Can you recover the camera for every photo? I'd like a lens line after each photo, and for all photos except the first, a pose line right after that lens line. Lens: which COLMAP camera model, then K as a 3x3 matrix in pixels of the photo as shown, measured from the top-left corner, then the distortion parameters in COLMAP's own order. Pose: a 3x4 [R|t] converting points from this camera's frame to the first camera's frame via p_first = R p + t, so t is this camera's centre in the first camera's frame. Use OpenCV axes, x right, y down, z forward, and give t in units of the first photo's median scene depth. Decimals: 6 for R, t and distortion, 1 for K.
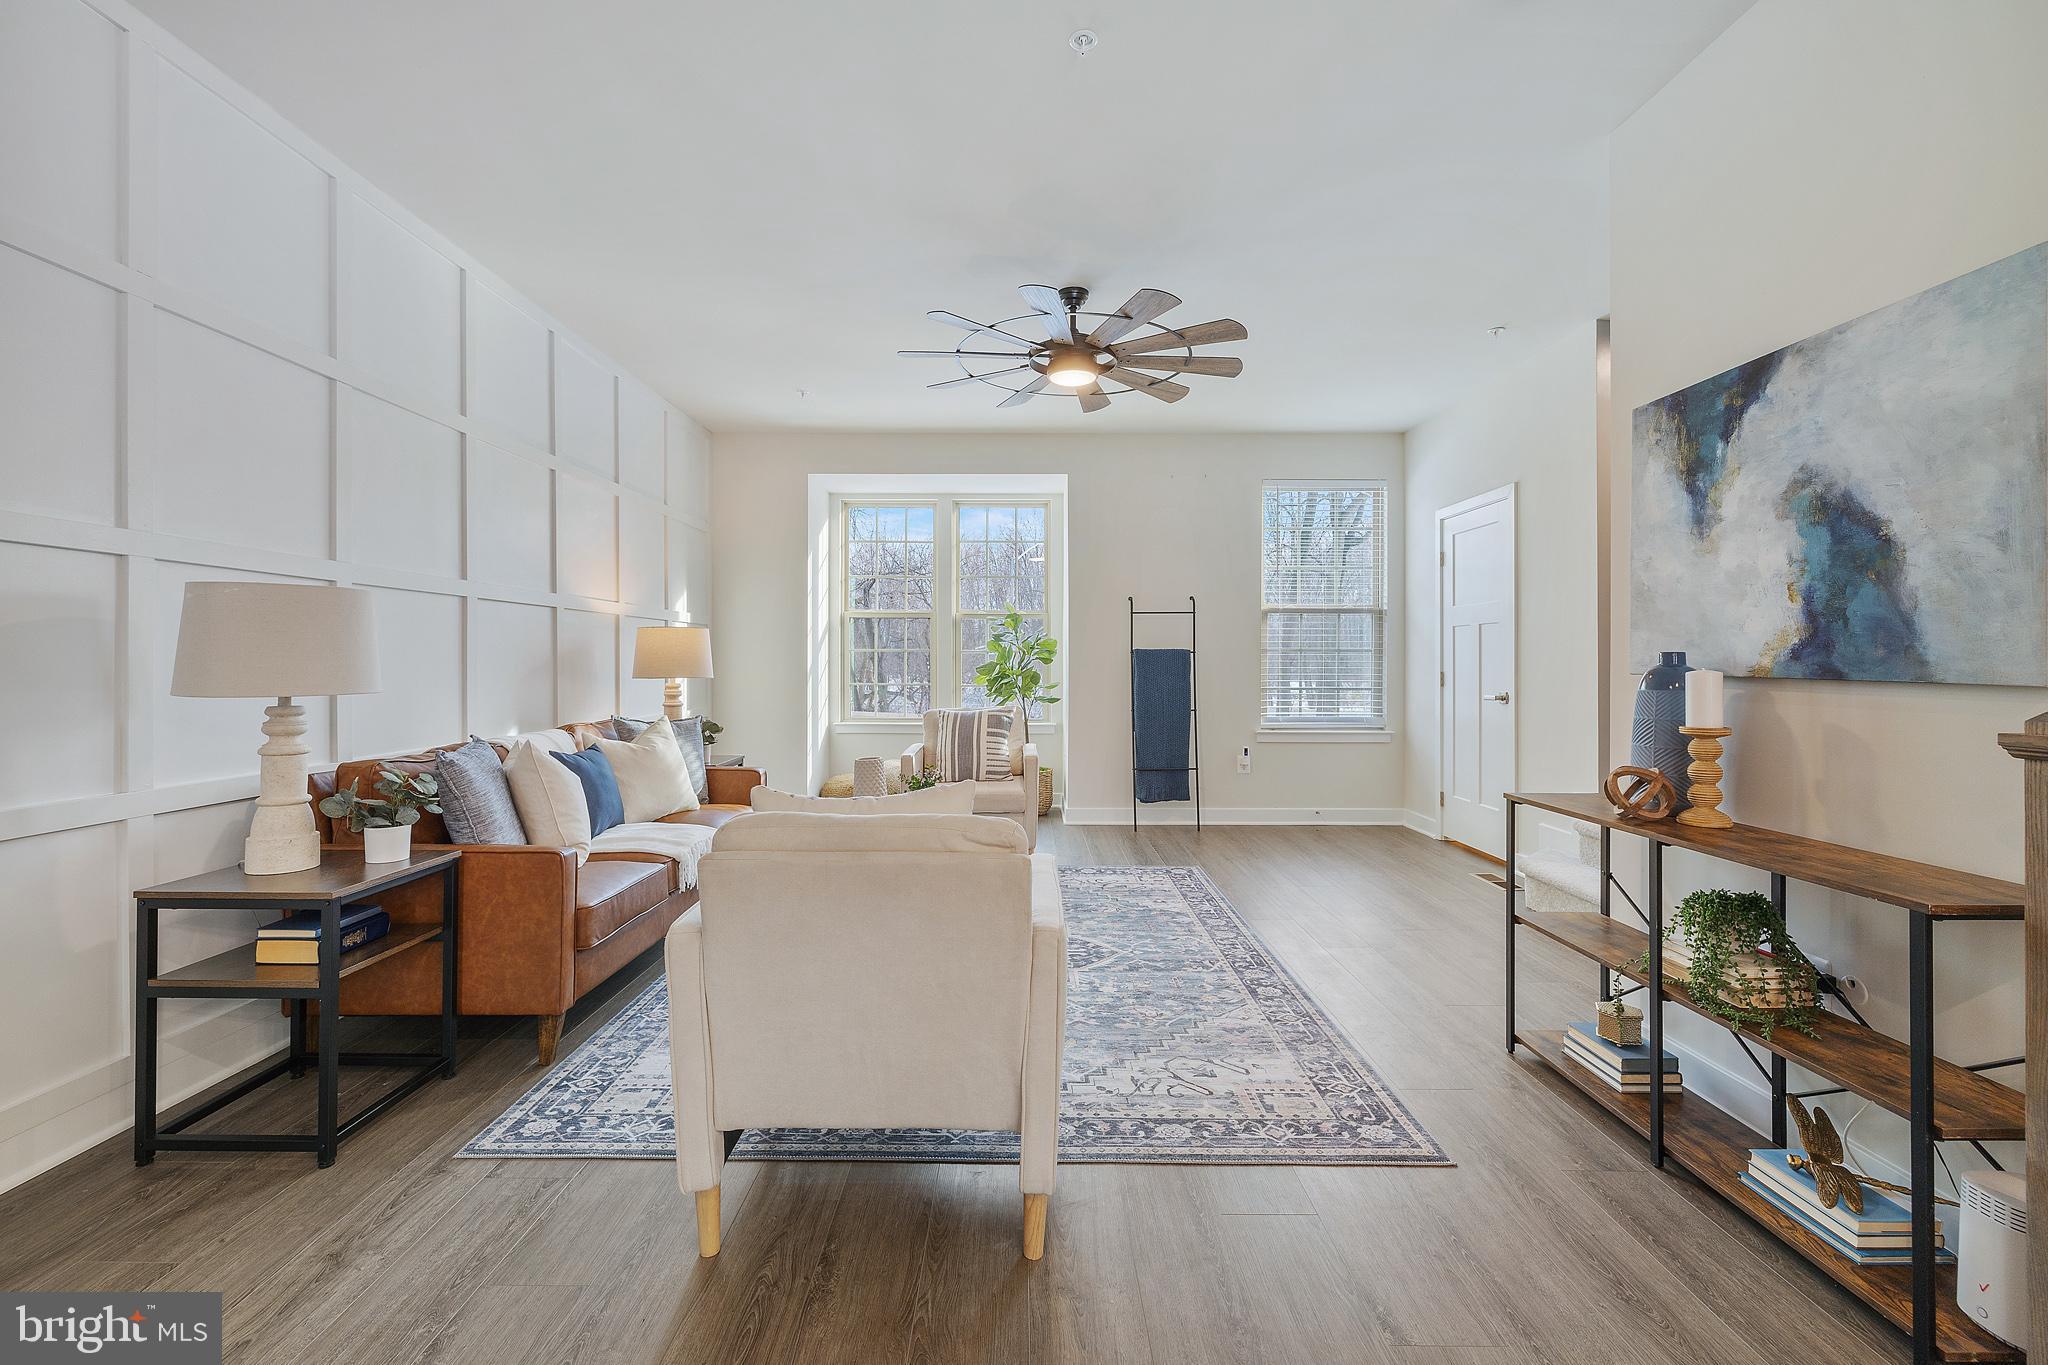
lens RADIAL K [[858.1, 0, 1011.0], [0, 858.1, 661.9], [0, 0, 1]] dist [-0.001884, -0.000052]
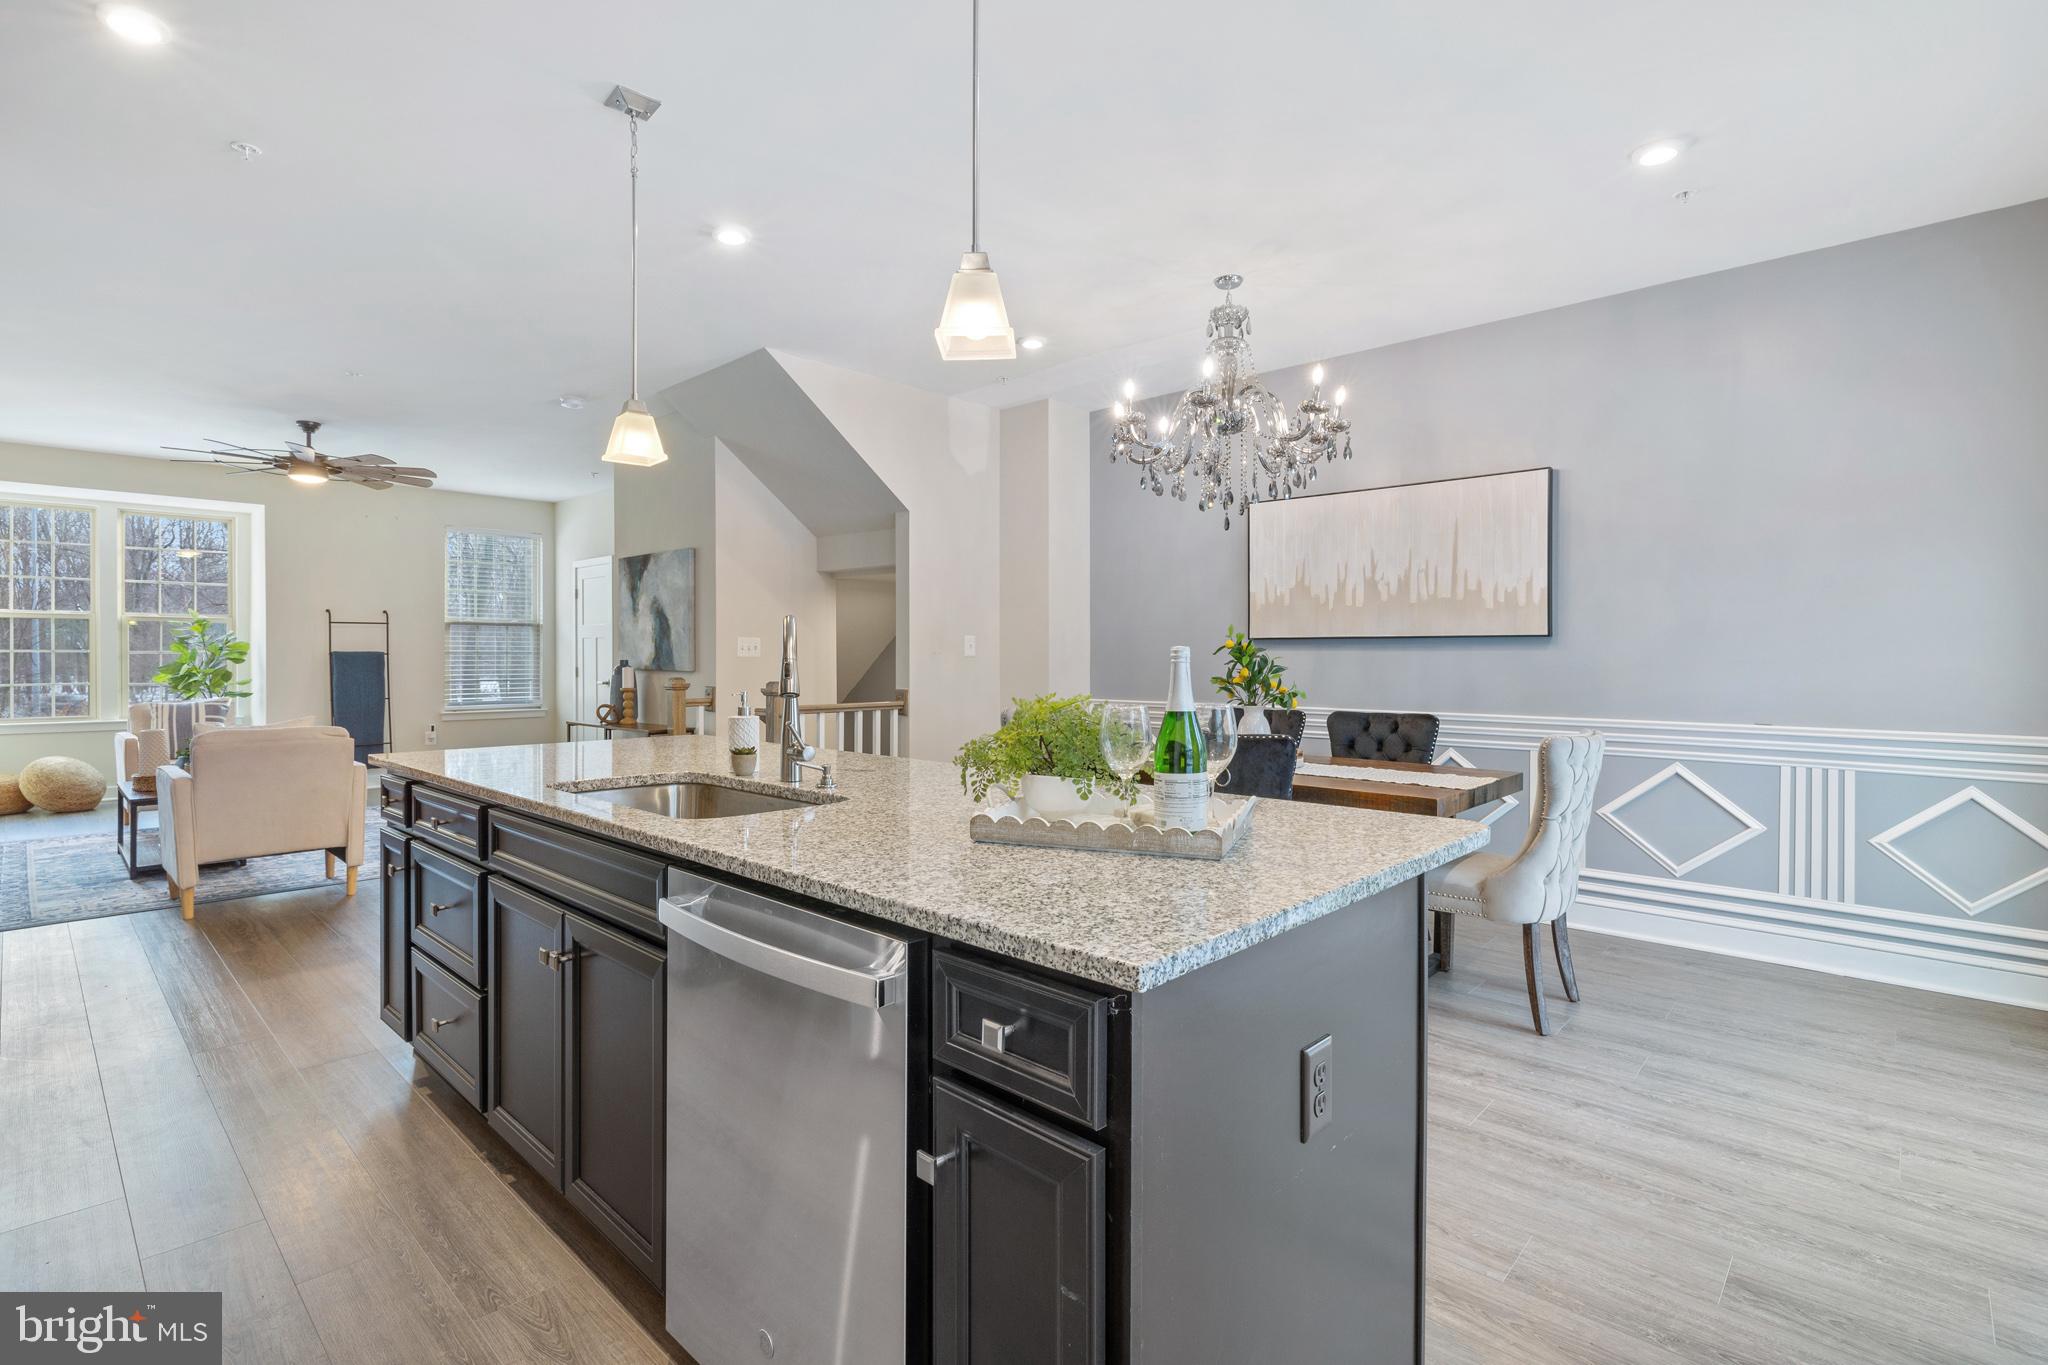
lens RADIAL K [[952.7, 0, 1008.6], [0, 952.7, 668.0], [0, 0, 1]] dist [-0.004710, 0.000081]
pose [[0.680533, -0.010311, 0.732645, -0.357168], [0.000414, 0.999906, 0.013688, -0.016683], [-0.732717, -0.009012, 0.680474, -1.182618]]
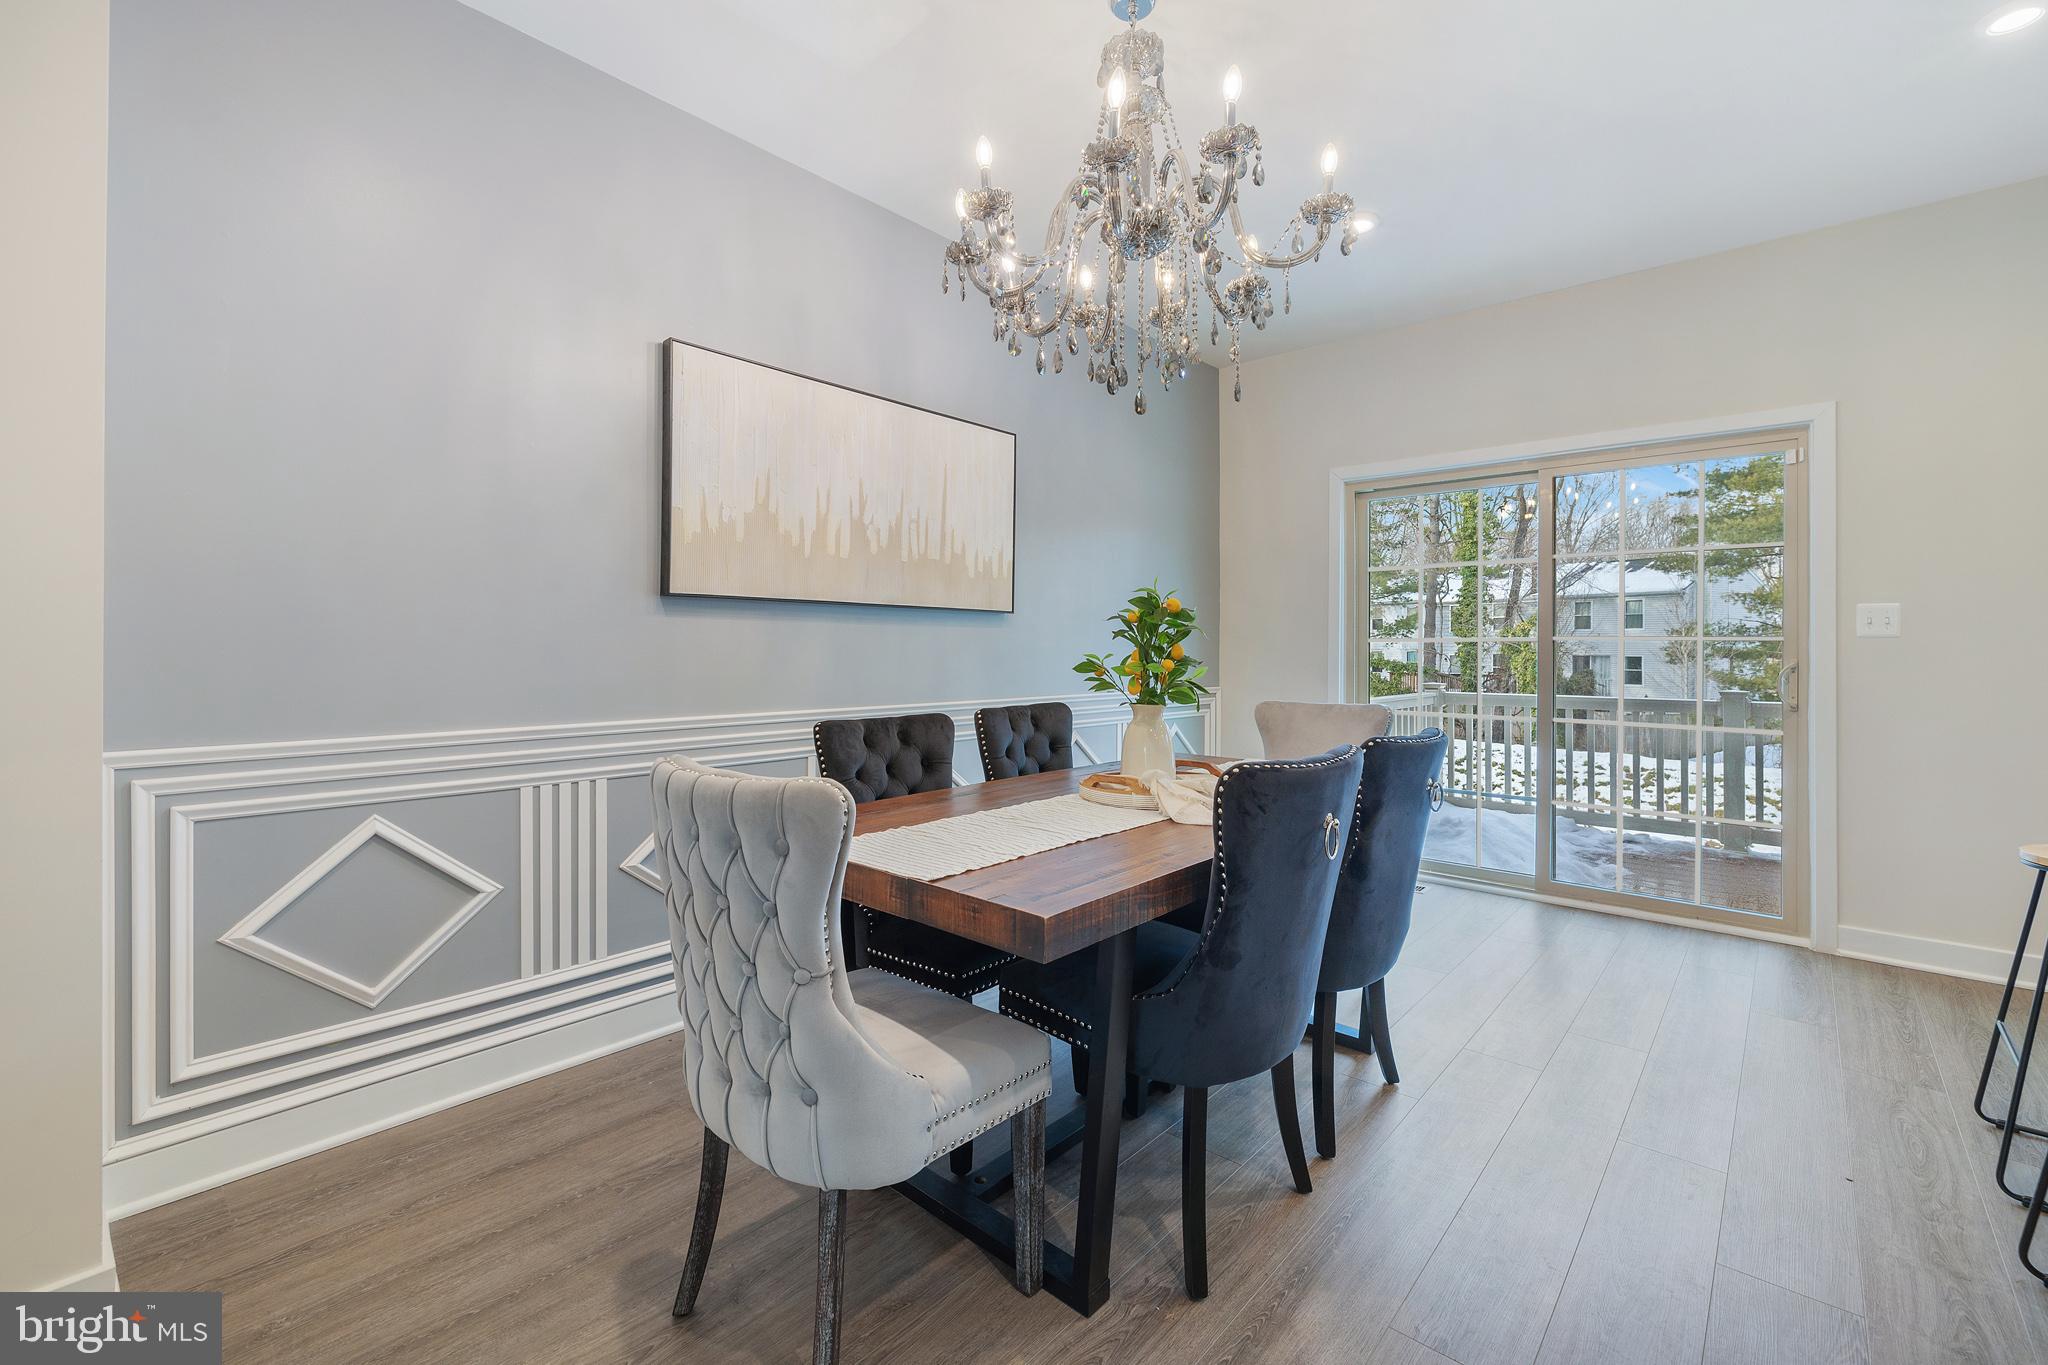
lens RADIAL K [[858.1, 0, 1010.3], [0, 858.1, 648.3], [0, 0, 1]] dist [-0.001884, -0.000052]
pose [[-0.743456, -0.001690, 0.668782, 0.330322], [-0.004205, 0.999989, -0.002147, 0.004282], [-0.668771, -0.004408, -0.743455, -0.068658]]
